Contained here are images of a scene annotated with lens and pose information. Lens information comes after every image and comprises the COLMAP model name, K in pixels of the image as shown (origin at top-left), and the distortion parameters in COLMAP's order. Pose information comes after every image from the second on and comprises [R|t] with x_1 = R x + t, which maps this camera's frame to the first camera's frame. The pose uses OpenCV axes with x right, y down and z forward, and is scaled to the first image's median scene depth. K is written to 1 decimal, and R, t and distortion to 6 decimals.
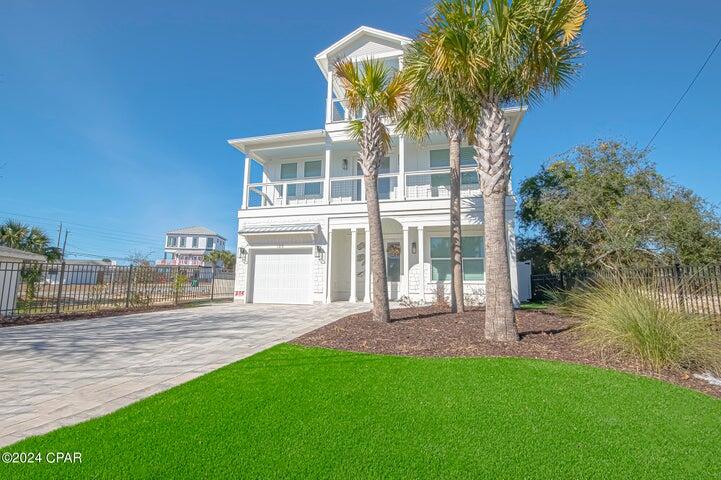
lens RADIAL K [[315.8, 0, 362.1], [0, 315.8, 239.6], [0, 0, 1]] dist [0.001065, -0.006890]
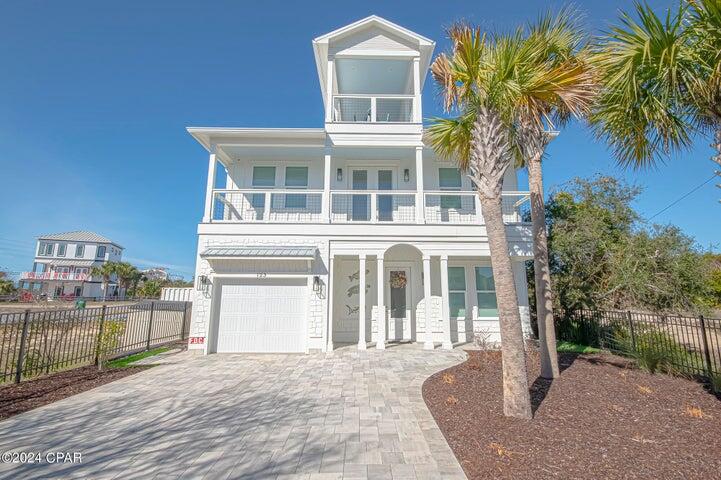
lens RADIAL K [[315.8, 0, 360.9], [0, 315.8, 239.5], [0, 0, 1]] dist [0.001065, -0.006890]
pose [[0.966094, 0.039290, 0.255185, -0.227247], [-0.029236, 0.998644, -0.043075, -0.037920], [-0.256532, 0.034154, 0.965932, 0.213534]]
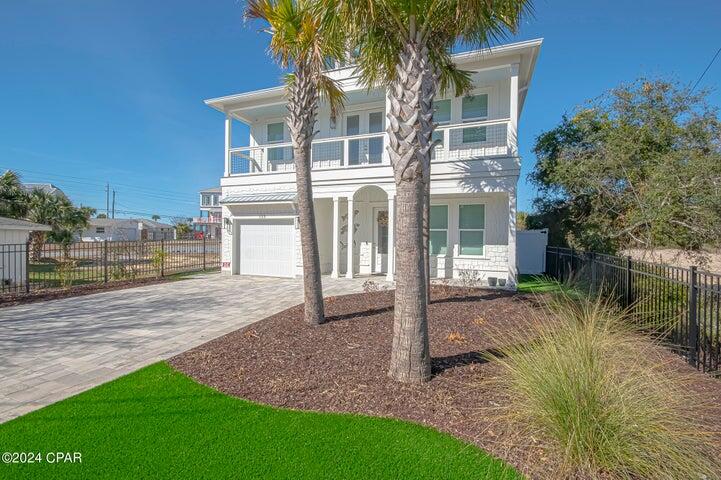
lens RADIAL K [[315.8, 0, 363.2], [0, 315.8, 238.1], [0, 0, 1]] dist [0.001065, -0.006890]
pose [[0.993688, 0.002206, -0.112155, 0.146760], [0.013633, 0.990020, 0.140264, -0.043625], [0.111345, -0.140908, 0.983742, 0.097745]]
